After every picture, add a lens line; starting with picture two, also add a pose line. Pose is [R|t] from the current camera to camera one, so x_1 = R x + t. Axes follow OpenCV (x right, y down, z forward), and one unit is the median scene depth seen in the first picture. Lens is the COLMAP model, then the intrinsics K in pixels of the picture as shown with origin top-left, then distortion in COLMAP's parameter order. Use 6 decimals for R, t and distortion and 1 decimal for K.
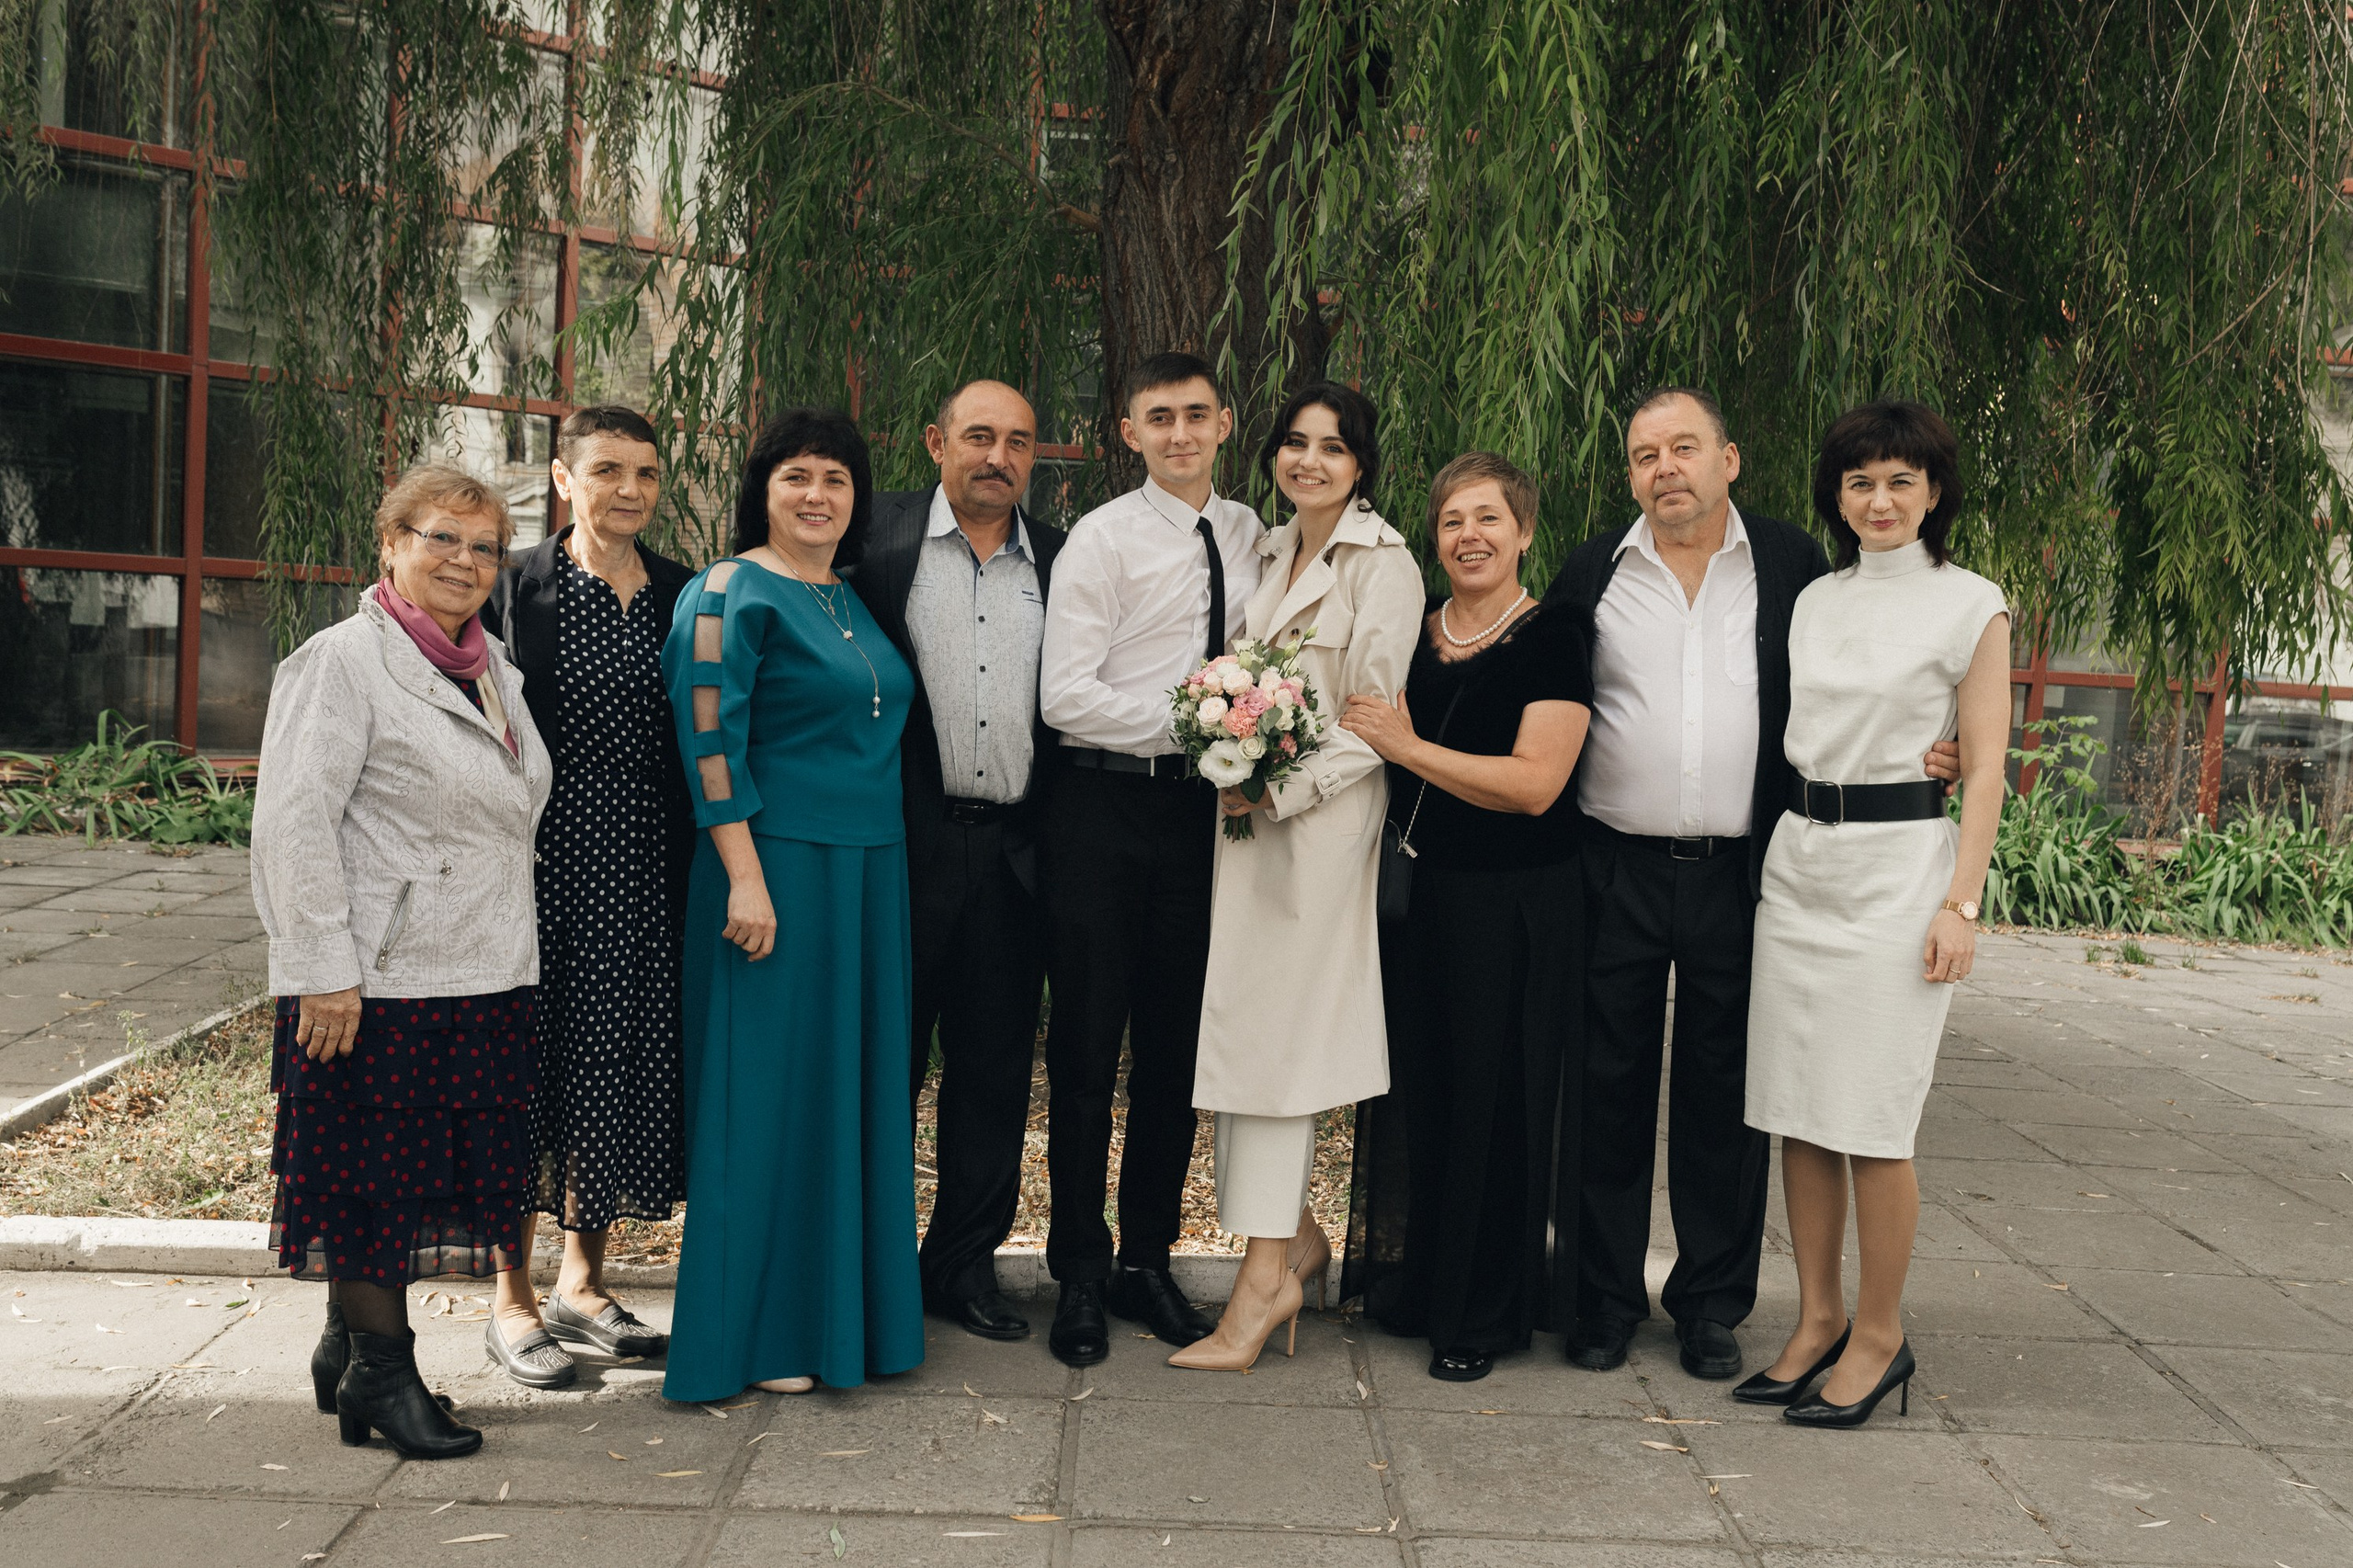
lens RADIAL K [[2748.5, 0, 1163.2], [0, 2748.5, 775.6], [0, 0, 1]] dist [-0.018423, 0.000000]
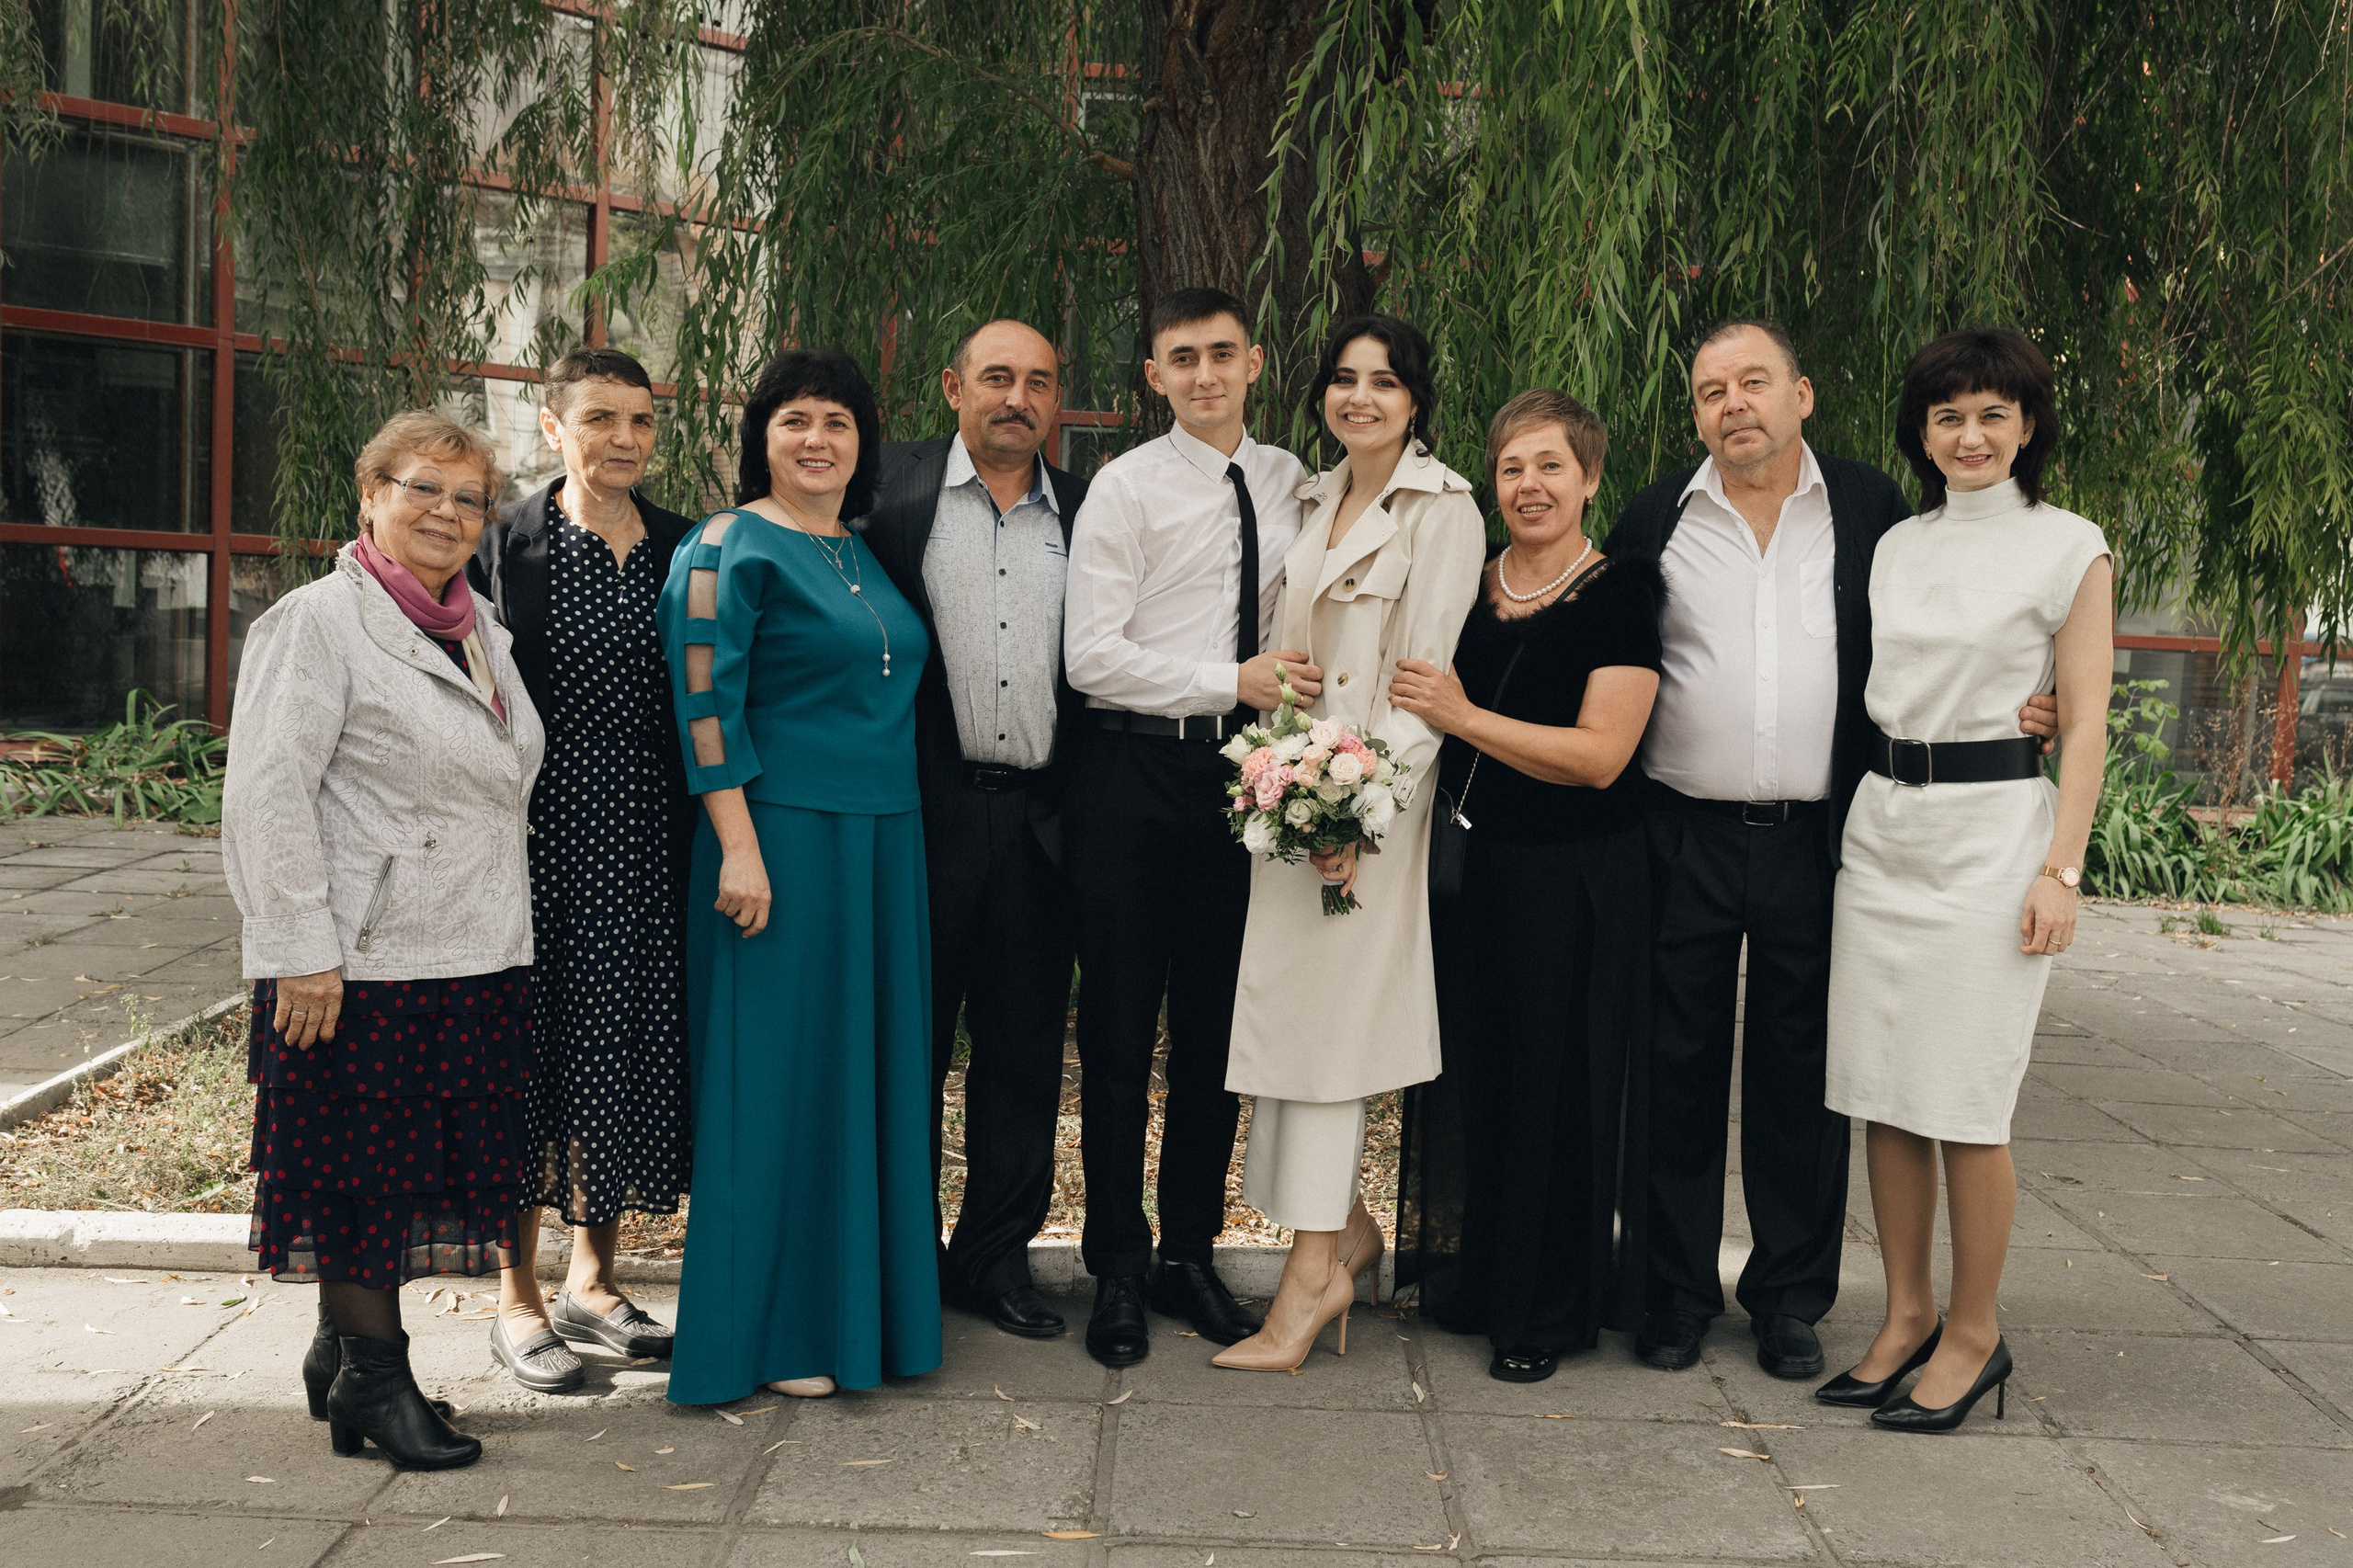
lens RADIAL K [[2553.6, 0, 1167.1], [0, 2553.6, 770.6], [0, 0, 1]] dist [-0.022334, 0.000000]
pose [[0.999763, -0.007199, -0.020539, 0.005942], [0.007336, 0.999951, 0.006605, 0.004917], [0.020491, -0.006754, 0.999767, 0.128267]]
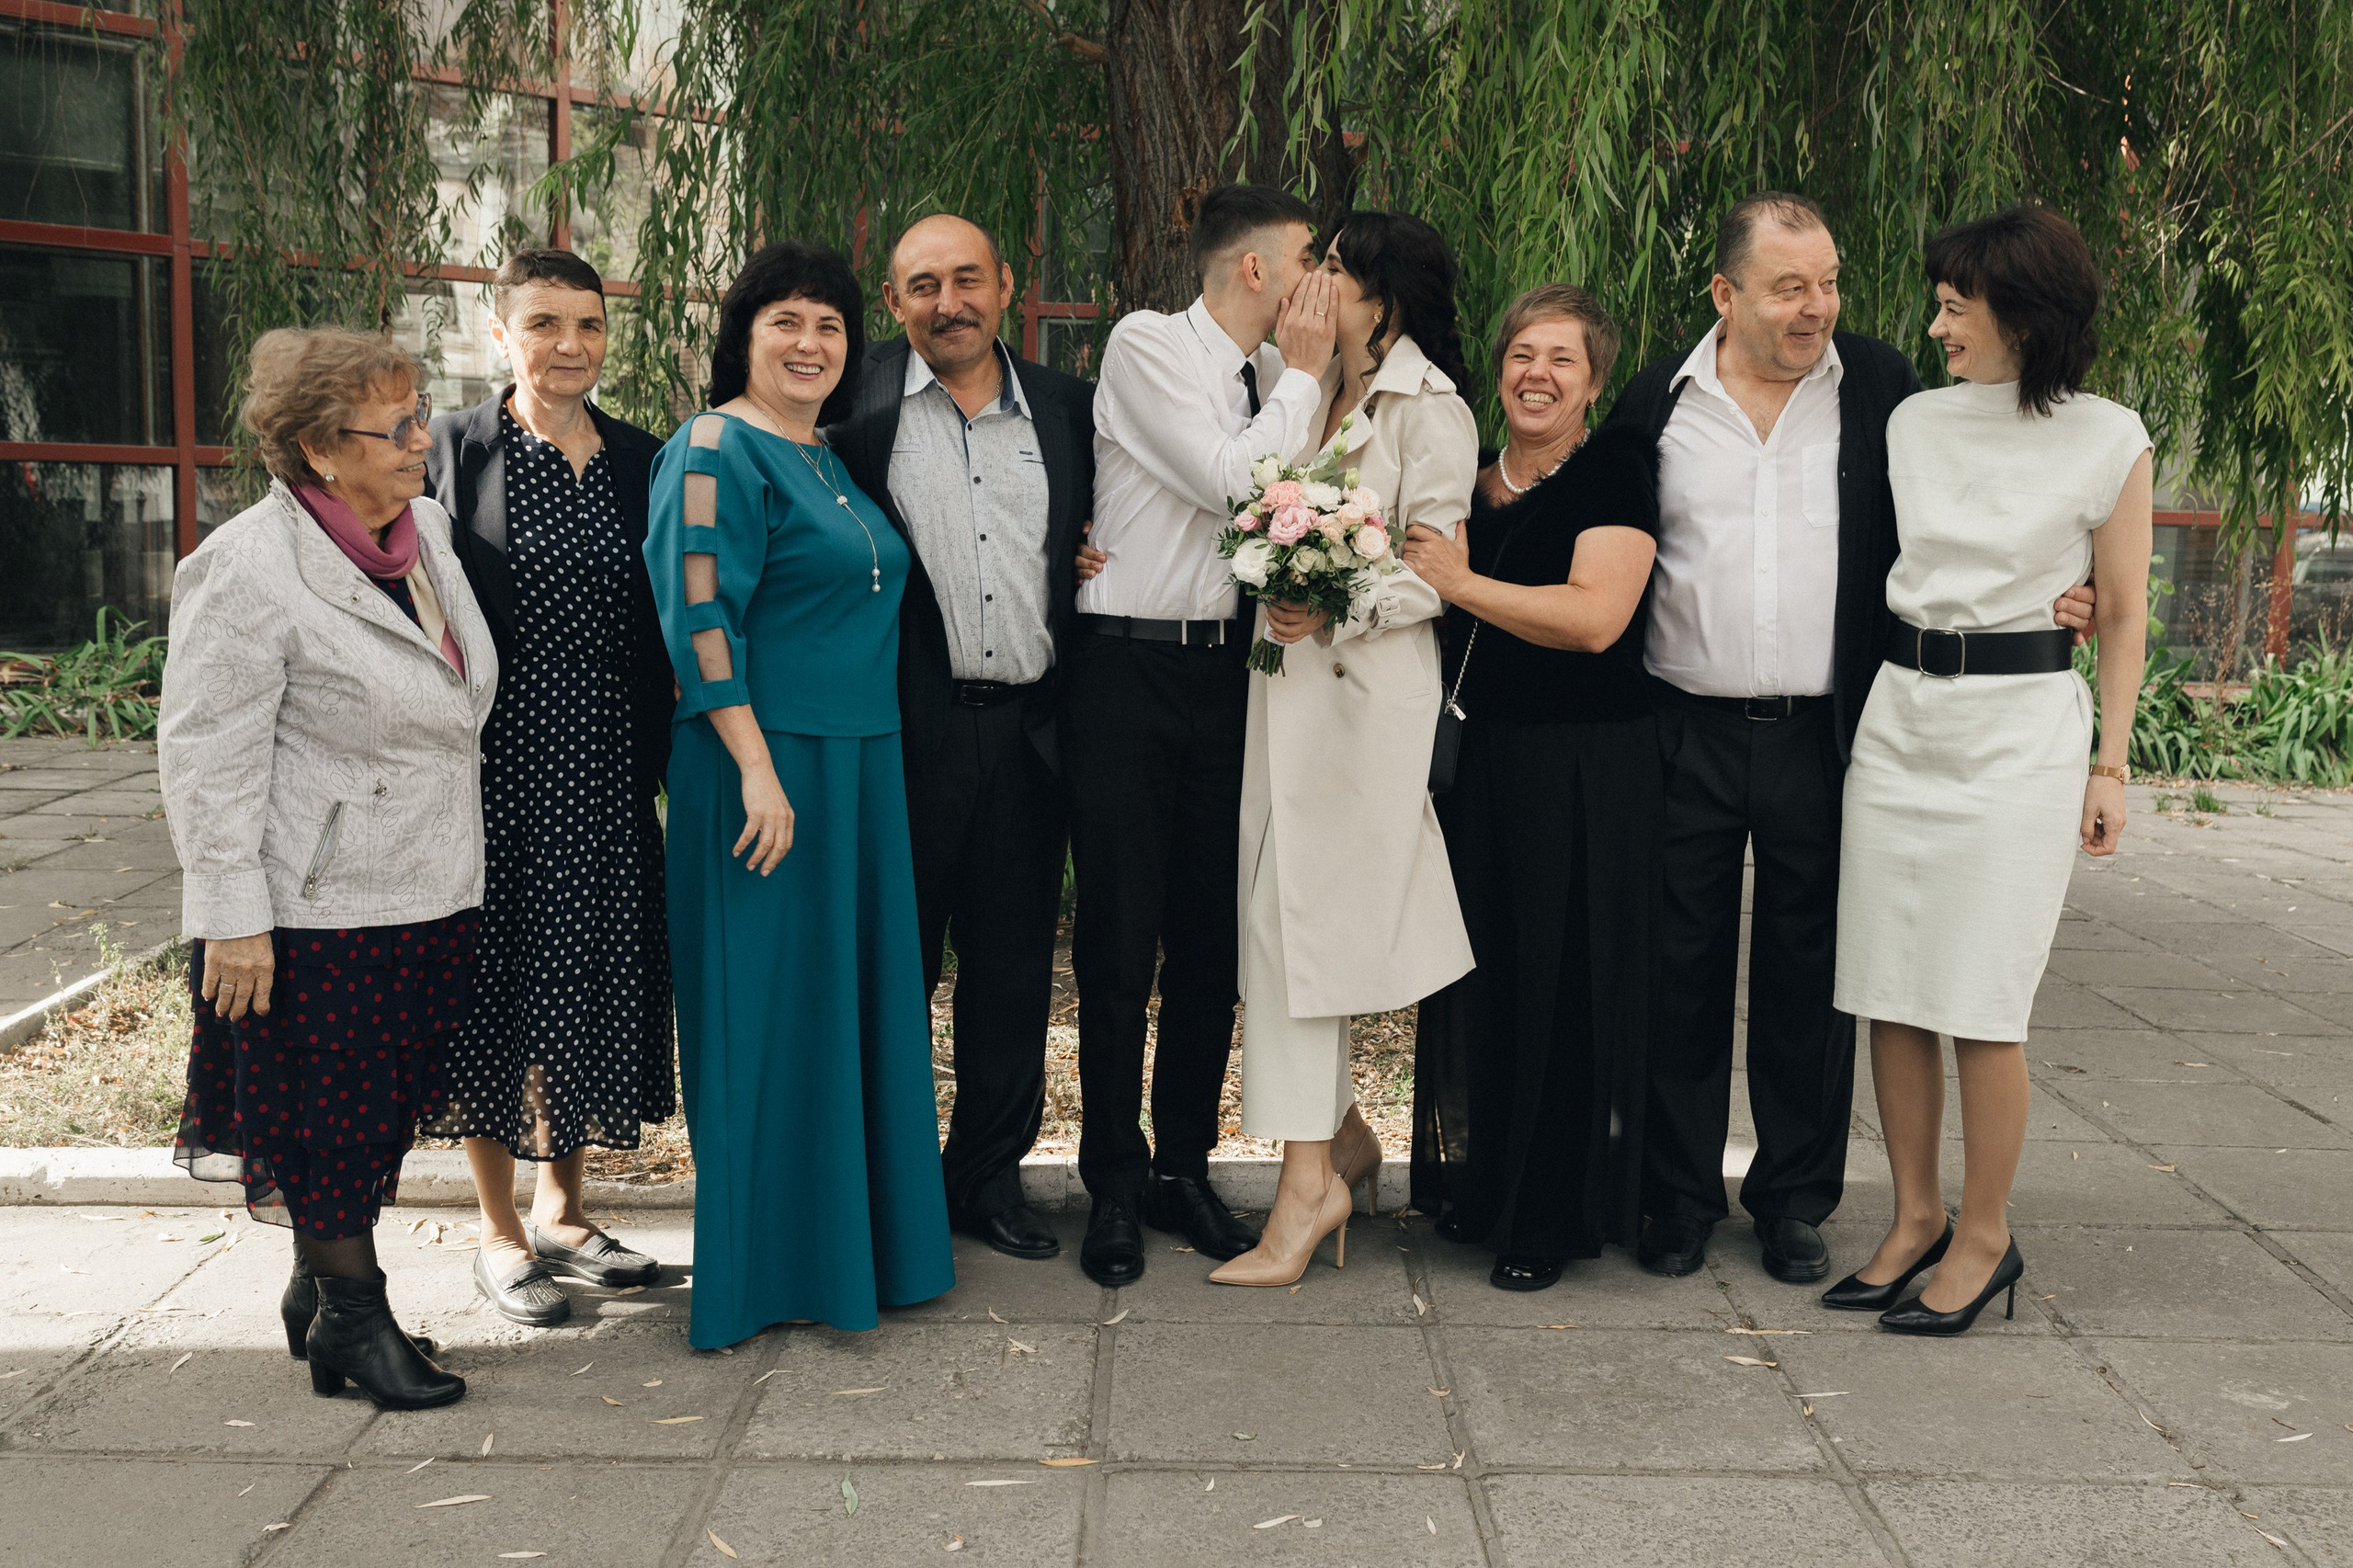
lens RADIAL K [[2553.6, 0, 1171.7], [0, 2553.6, 790.5], [0, 0, 1]] dist [-0.022334, 0.000000]
pose [[0.999523, -0.026936, -0.015114, 0.006821], [0.027771, 0.997928, 0.058037, -0.000947], [0.013519, -0.058429, 0.998200, 0.152740]]
